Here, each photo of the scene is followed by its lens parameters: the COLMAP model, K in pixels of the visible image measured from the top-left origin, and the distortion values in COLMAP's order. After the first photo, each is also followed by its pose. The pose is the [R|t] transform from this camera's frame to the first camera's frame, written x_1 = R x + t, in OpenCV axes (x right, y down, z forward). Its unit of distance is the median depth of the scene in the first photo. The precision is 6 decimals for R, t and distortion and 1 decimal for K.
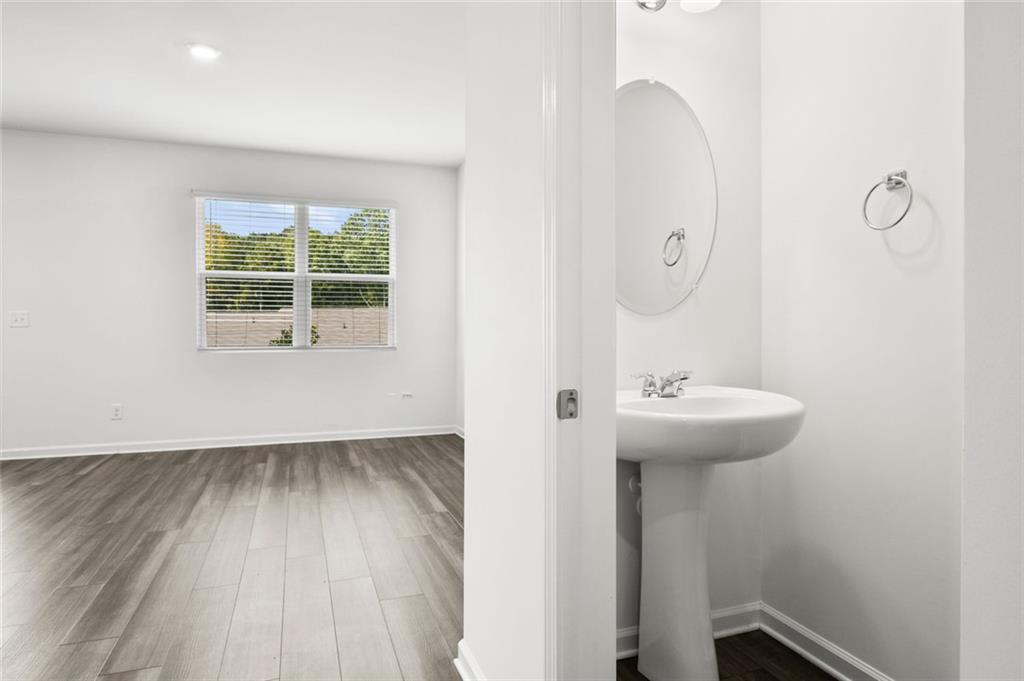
lens RADIAL K [[605.7, 0, 514.2], [0, 605.7, 327.5], [0, 0, 1]] dist [-0.013210, 0.001255]
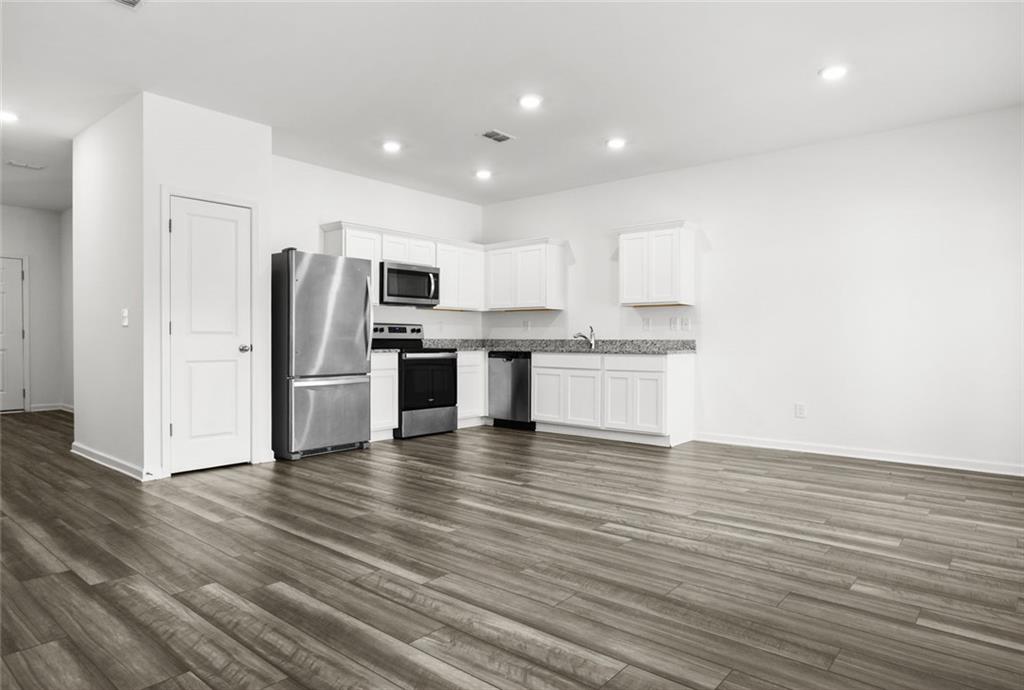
lens RADIAL K [[616.2, 0, 504.2], [0, 616.2, 344.1], [0, 0, 1]] dist [-0.002969, -0.000473]
pose [[-0.871196, 0.002191, -0.490930, -0.191493], [-0.001214, 0.999977, 0.006617, 0.020053], [0.490934, 0.006360, -0.871174, 1.248161]]
